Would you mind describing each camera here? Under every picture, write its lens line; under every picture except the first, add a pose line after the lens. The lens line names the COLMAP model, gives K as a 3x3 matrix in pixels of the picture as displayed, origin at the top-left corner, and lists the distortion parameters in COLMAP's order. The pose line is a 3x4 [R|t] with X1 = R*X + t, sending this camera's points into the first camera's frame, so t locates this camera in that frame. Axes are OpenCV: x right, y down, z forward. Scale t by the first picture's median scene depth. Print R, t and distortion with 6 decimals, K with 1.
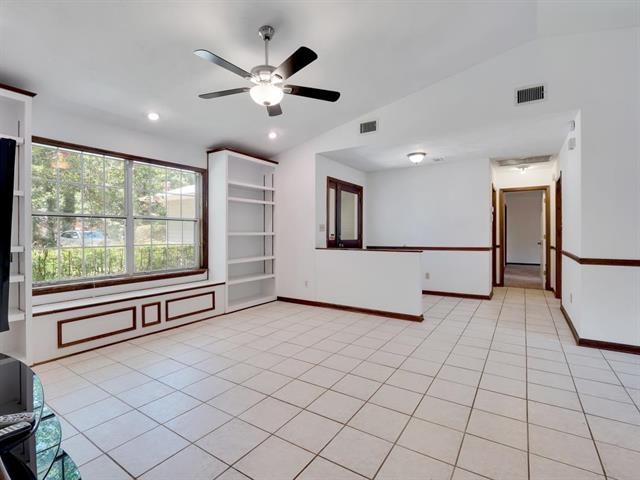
lens RADIAL K [[310.2, 0, 319.1], [0, 310.2, 240.2], [0, 0, 1]] dist [-0.001222, 0.001010]
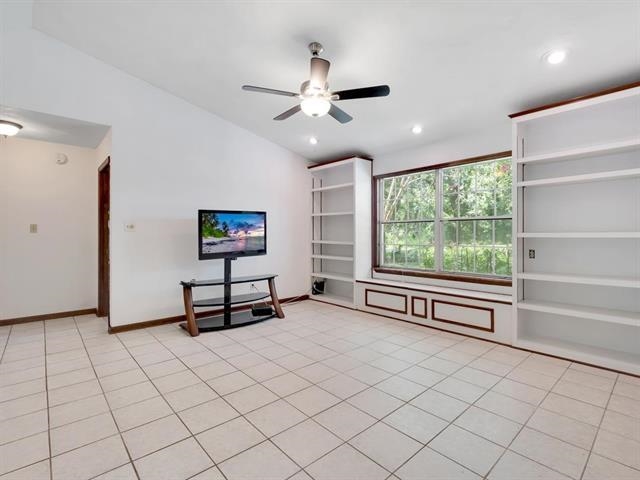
lens RADIAL K [[310.2, 0, 315.5], [0, 310.2, 238.6], [0, 0, 1]] dist [-0.001222, 0.001010]
pose [[-0.260036, 0.011656, -0.965528, 0.617002], [-0.020400, 0.999638, 0.017561, -0.018653], [0.965383, 0.024264, -0.259704, 0.904403]]
